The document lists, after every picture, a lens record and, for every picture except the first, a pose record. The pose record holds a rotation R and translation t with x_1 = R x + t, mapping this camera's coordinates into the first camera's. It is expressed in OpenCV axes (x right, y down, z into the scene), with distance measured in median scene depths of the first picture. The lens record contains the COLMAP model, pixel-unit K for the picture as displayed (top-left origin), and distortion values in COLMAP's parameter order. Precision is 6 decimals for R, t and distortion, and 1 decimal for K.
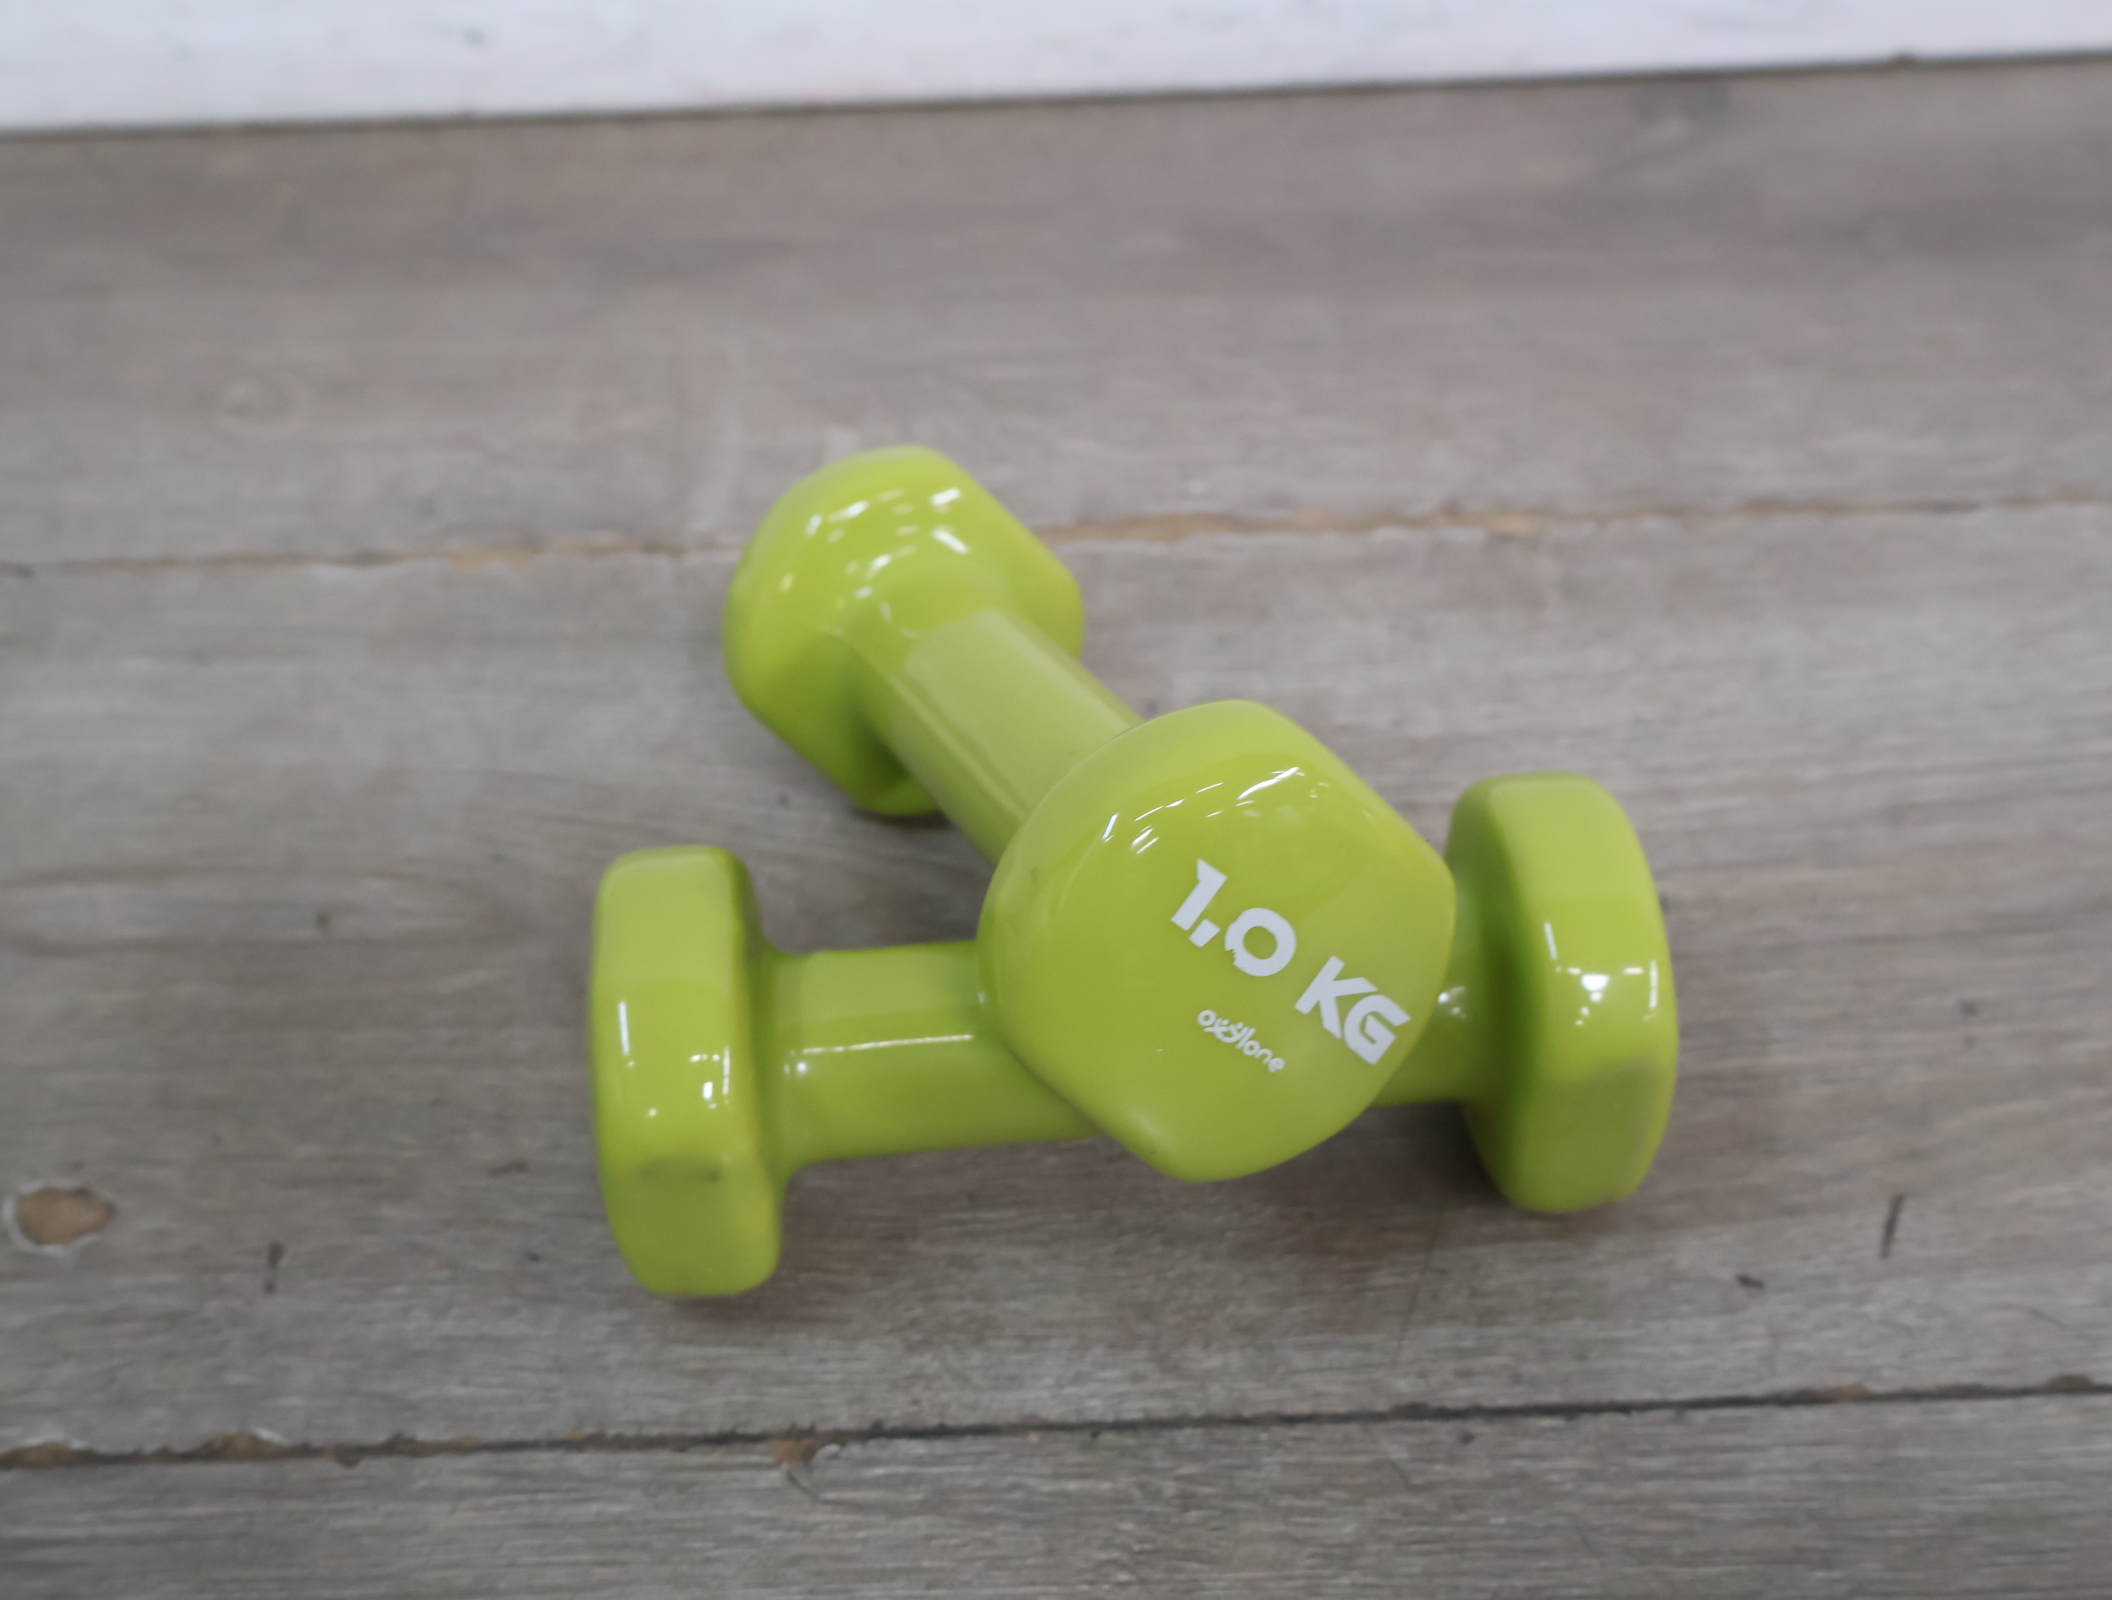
lens RADIAL K [[2420.2, 0, 1043.0], [0, 2420.2, 785.8], [0, 0, 1]] dist [0.008577, 0.000000]
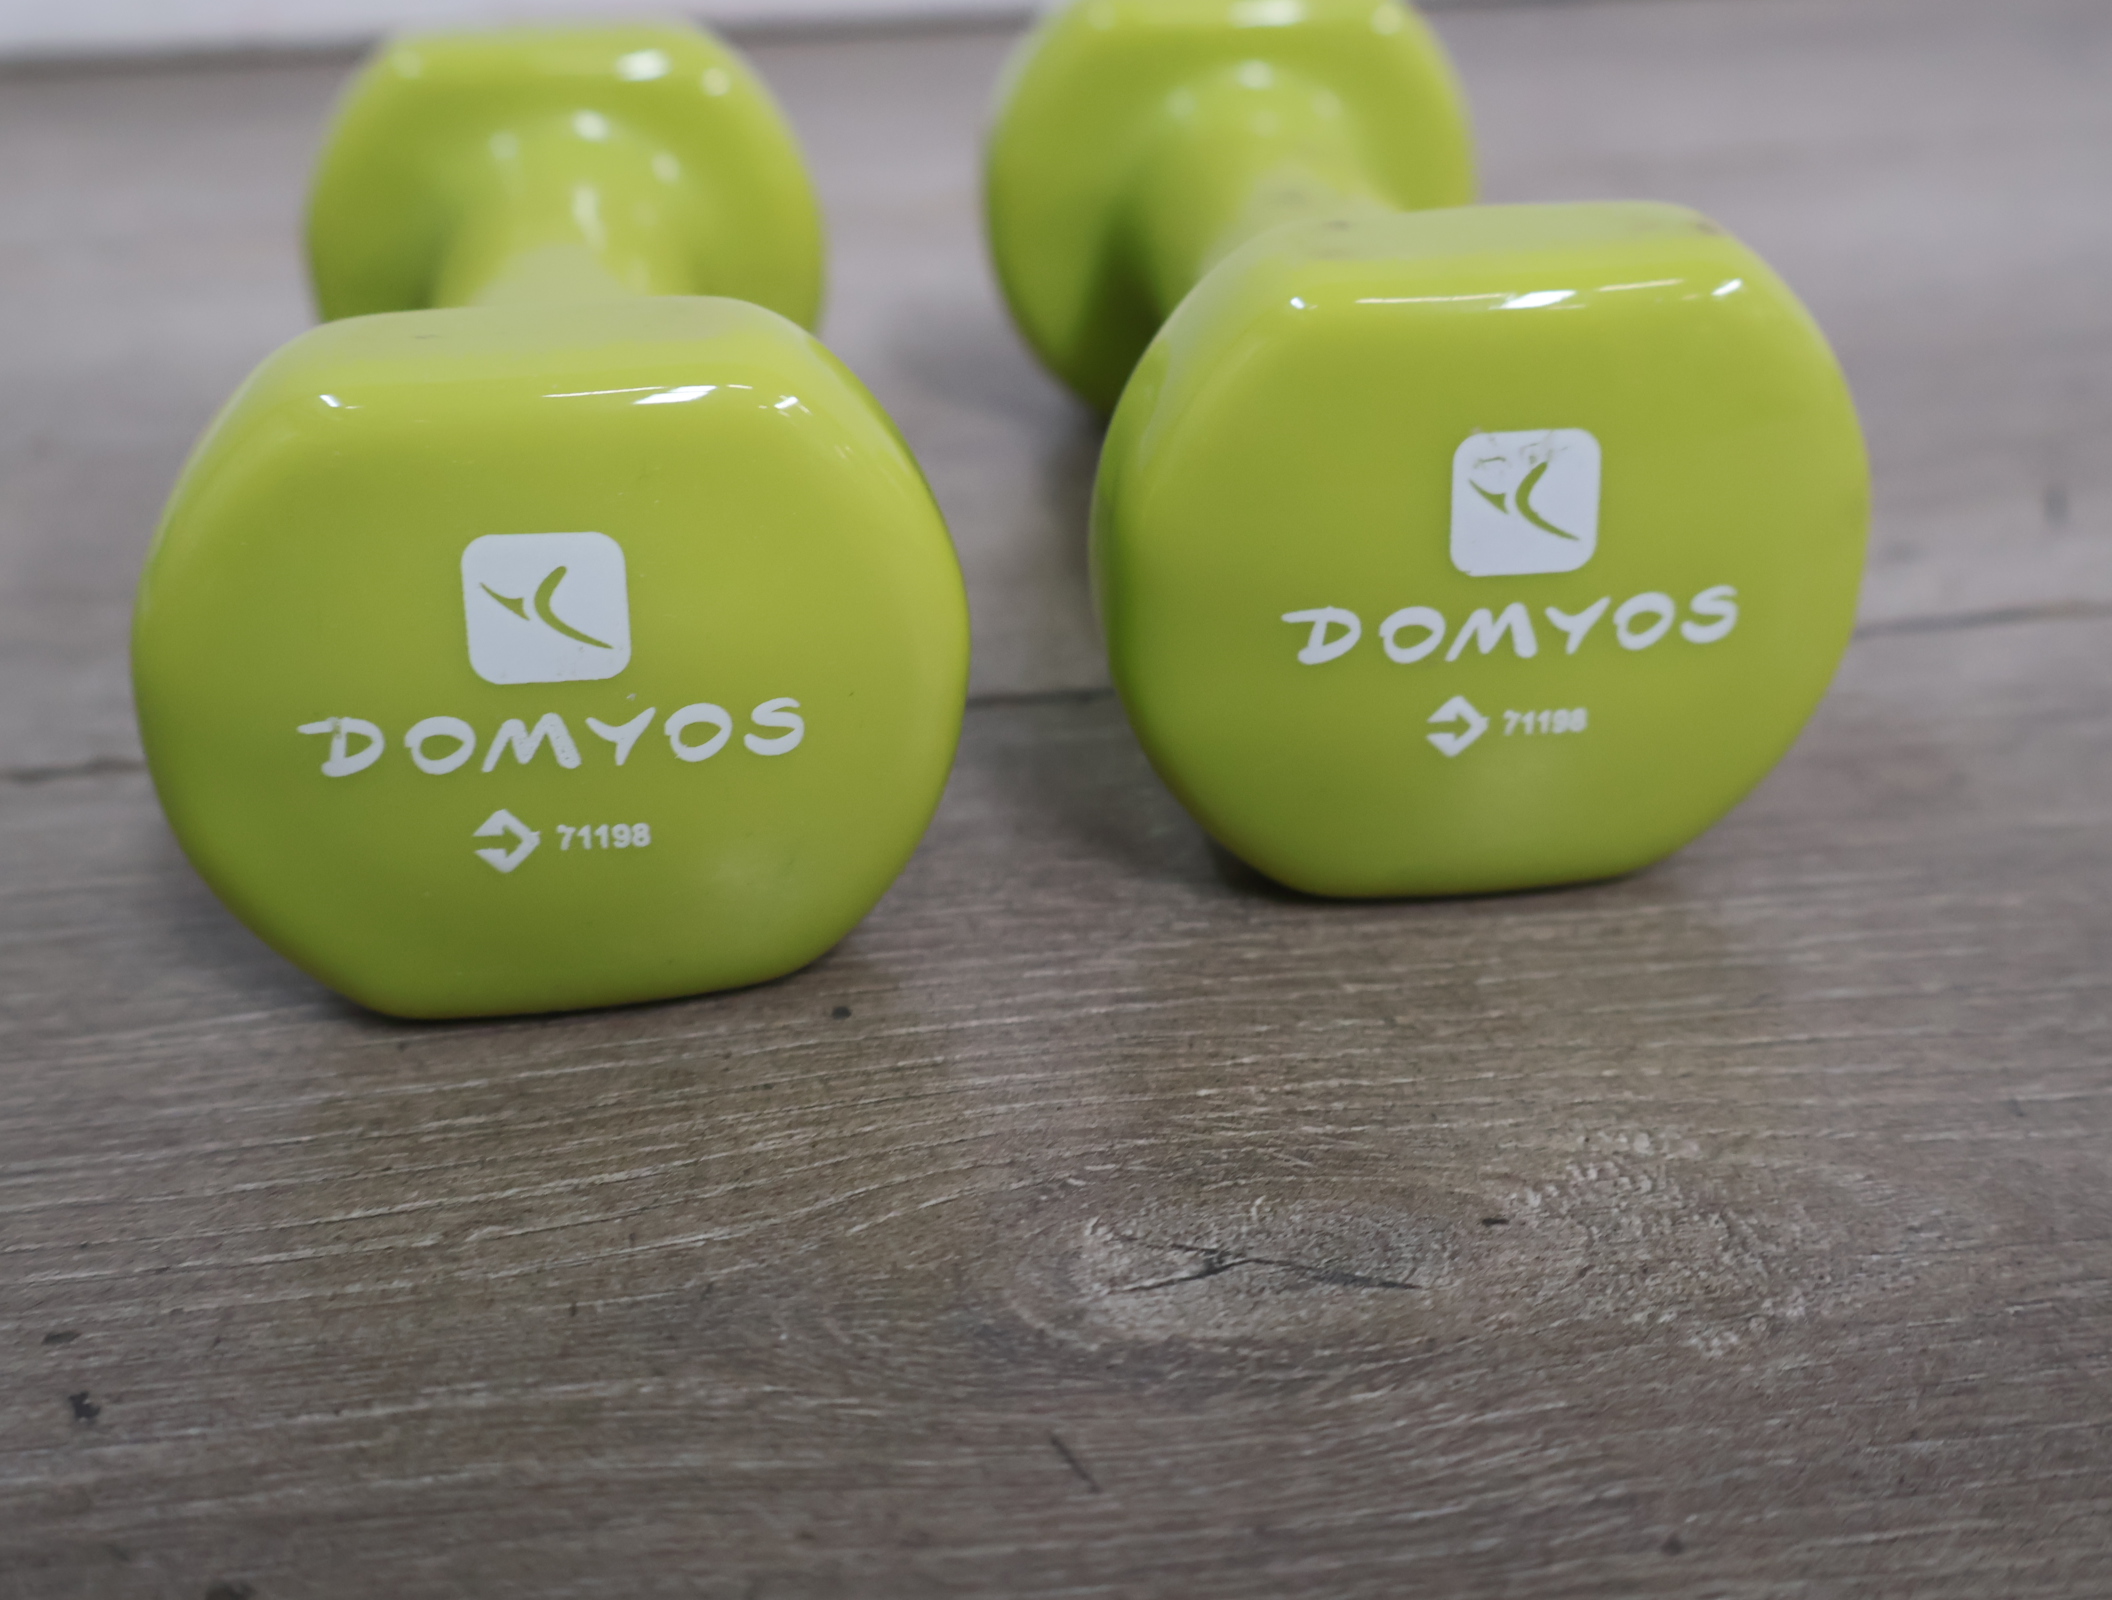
lens RADIAL K [[2420.2, 0, 1051.0], [0, 2420.2, 779.1], [0, 0, 1]] dist [0.008577, 0.000000]
pose [[0.994881, -0.049370, 0.088177, -0.052444], [0.072764, 0.955454, -0.286030, 0.478828], [-0.070128, 0.290982, 0.954155, 0.297339]]
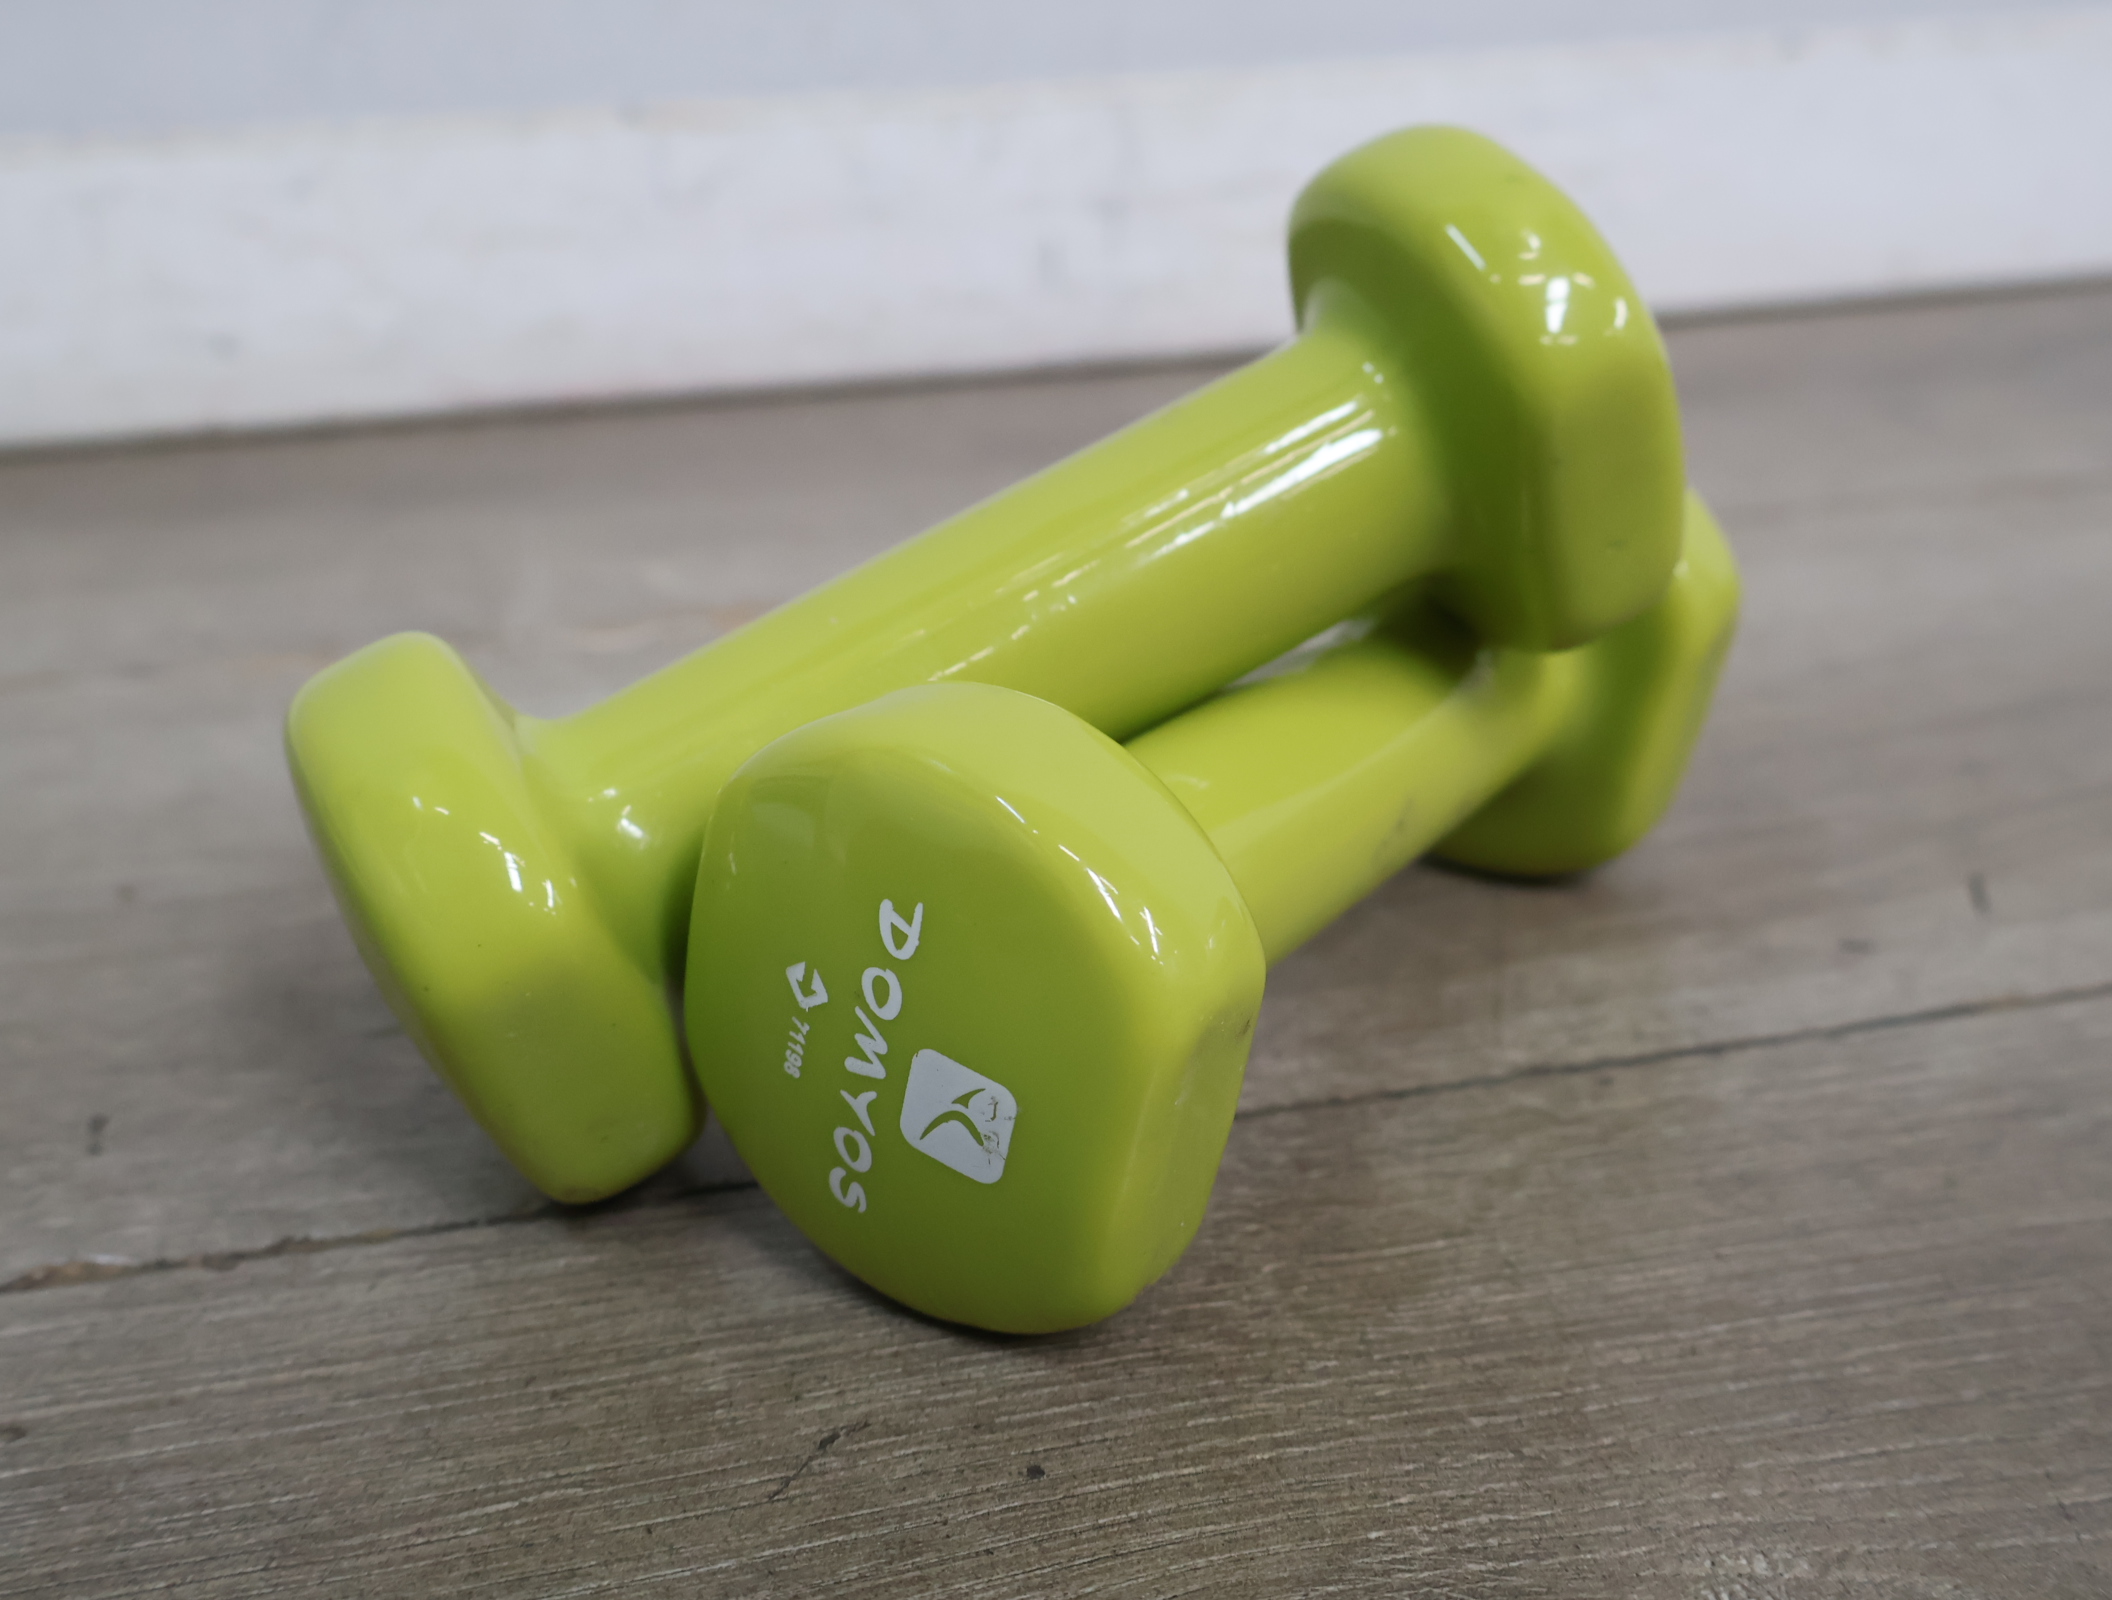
lens RADIAL K [[2420.2, 0, 1053.0], [0, 2420.2, 786.4], [0, 0, 1]] dist [0.008577, 0.000000]
pose [[0.982228, -0.080193, 0.169700, -0.141405], [0.137617, 0.922517, -0.360589, 0.430773], [-0.127635, 0.377534, 0.917157, 0.204432]]
